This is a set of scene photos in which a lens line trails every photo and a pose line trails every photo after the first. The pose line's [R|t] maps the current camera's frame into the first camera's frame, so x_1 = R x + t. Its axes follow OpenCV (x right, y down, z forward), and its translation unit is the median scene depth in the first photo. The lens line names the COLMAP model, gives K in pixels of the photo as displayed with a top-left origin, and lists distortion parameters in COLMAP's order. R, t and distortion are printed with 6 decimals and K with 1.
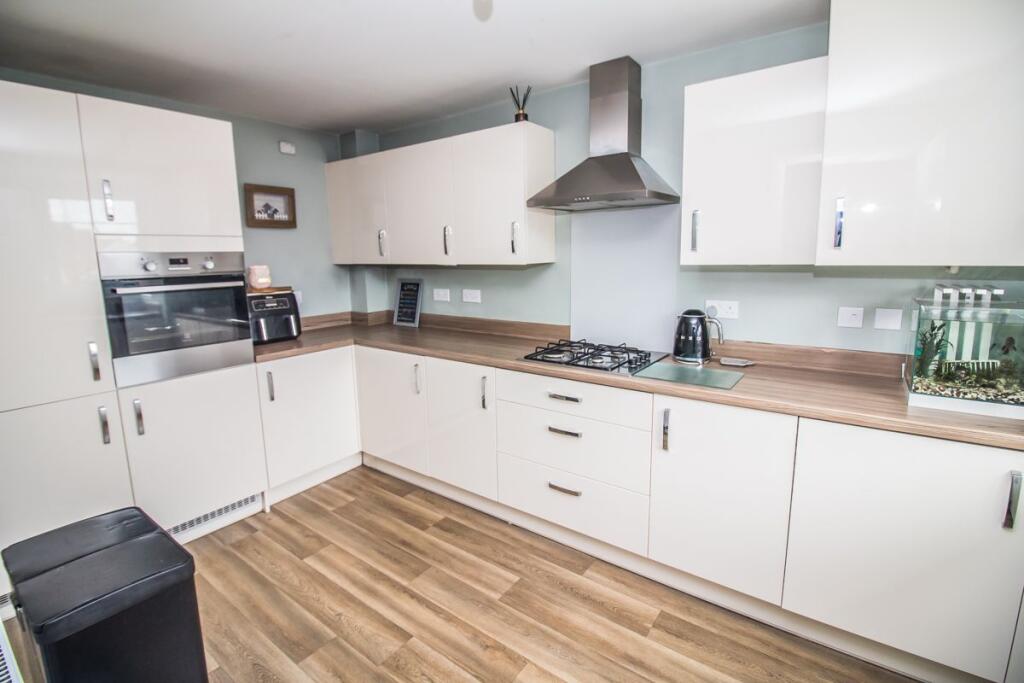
lens RADIAL K [[477.2, 0, 506.6], [0, 477.2, 335.4], [0, 0, 1]] dist [-0.004896, -0.000923]
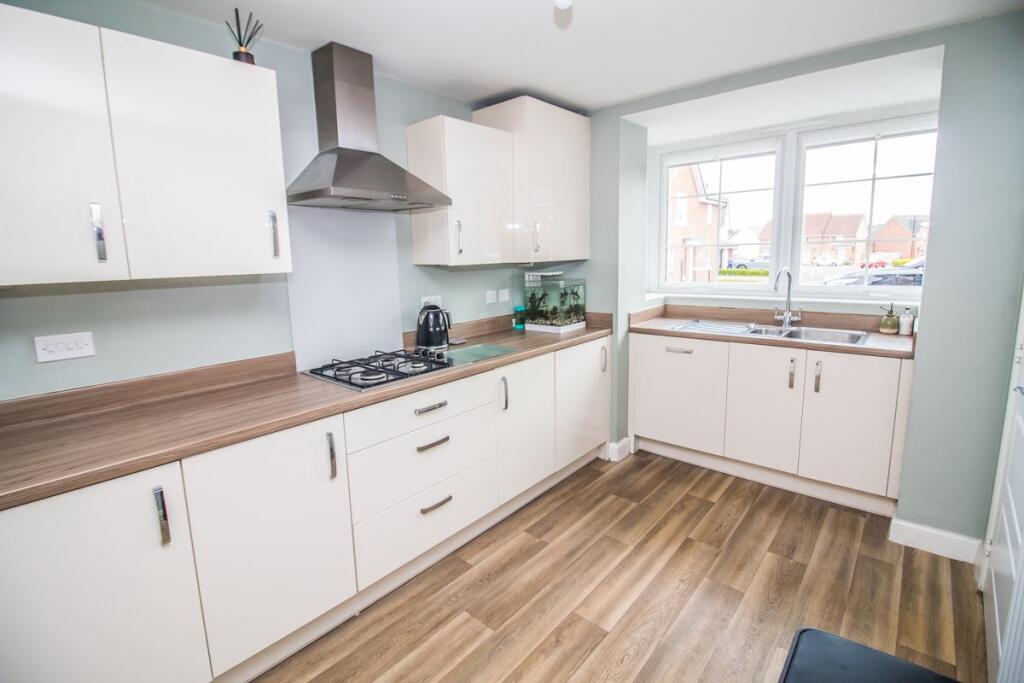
lens RADIAL K [[477.2, 0, 511.7], [0, 477.2, 338.9], [0, 0, 1]] dist [-0.004896, -0.000923]
pose [[0.067797, -0.160565, 0.984694, -0.828695], [0.191116, 0.970778, 0.145138, -0.115429], [-0.979223, 0.178351, 0.096502, 0.783357]]
